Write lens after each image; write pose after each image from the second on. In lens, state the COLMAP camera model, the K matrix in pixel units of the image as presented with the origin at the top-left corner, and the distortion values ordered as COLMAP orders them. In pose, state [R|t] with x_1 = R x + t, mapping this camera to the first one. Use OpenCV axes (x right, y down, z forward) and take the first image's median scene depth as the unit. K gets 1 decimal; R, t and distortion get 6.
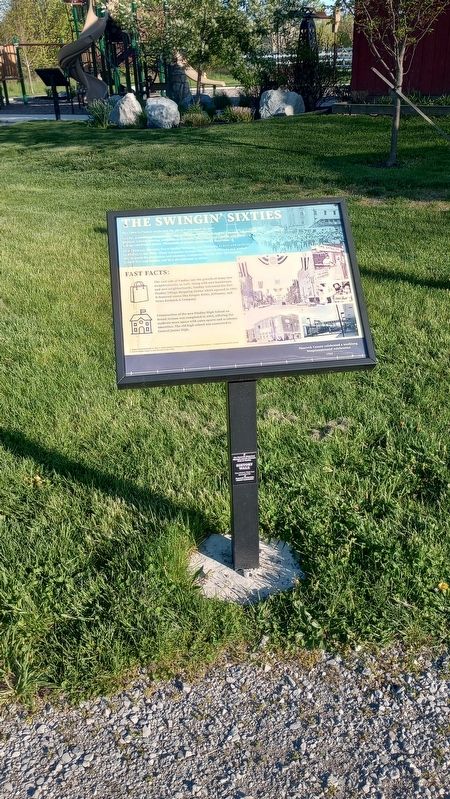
lens RADIAL K [[683.5, 0, 225.0], [0, 683.5, 399.5], [0, 0, 1]] dist [0.025338, -0.006308]
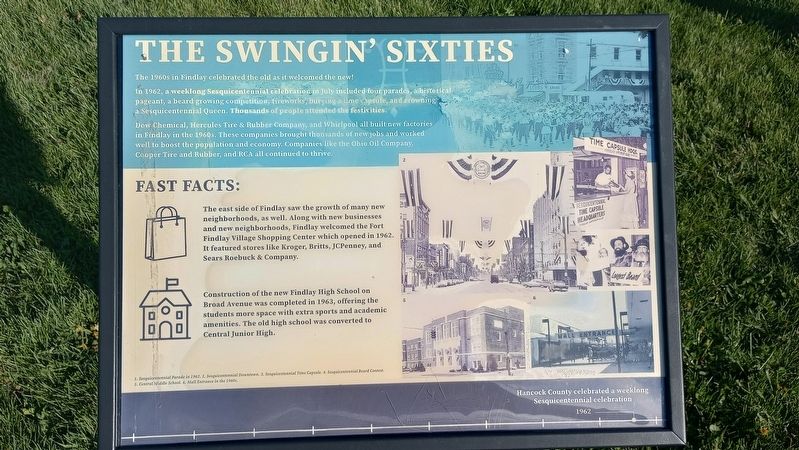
lens RADIAL K [[683.5, 0, 392.4], [0, 683.5, 226.8], [0, 0, 1]] dist [0.025338, -0.006308]
pose [[0.996240, 0.086361, -0.006922, 0.019818], [-0.081106, 0.957743, 0.275951, -0.286105], [0.030461, -0.274352, 0.961147, 0.573980]]
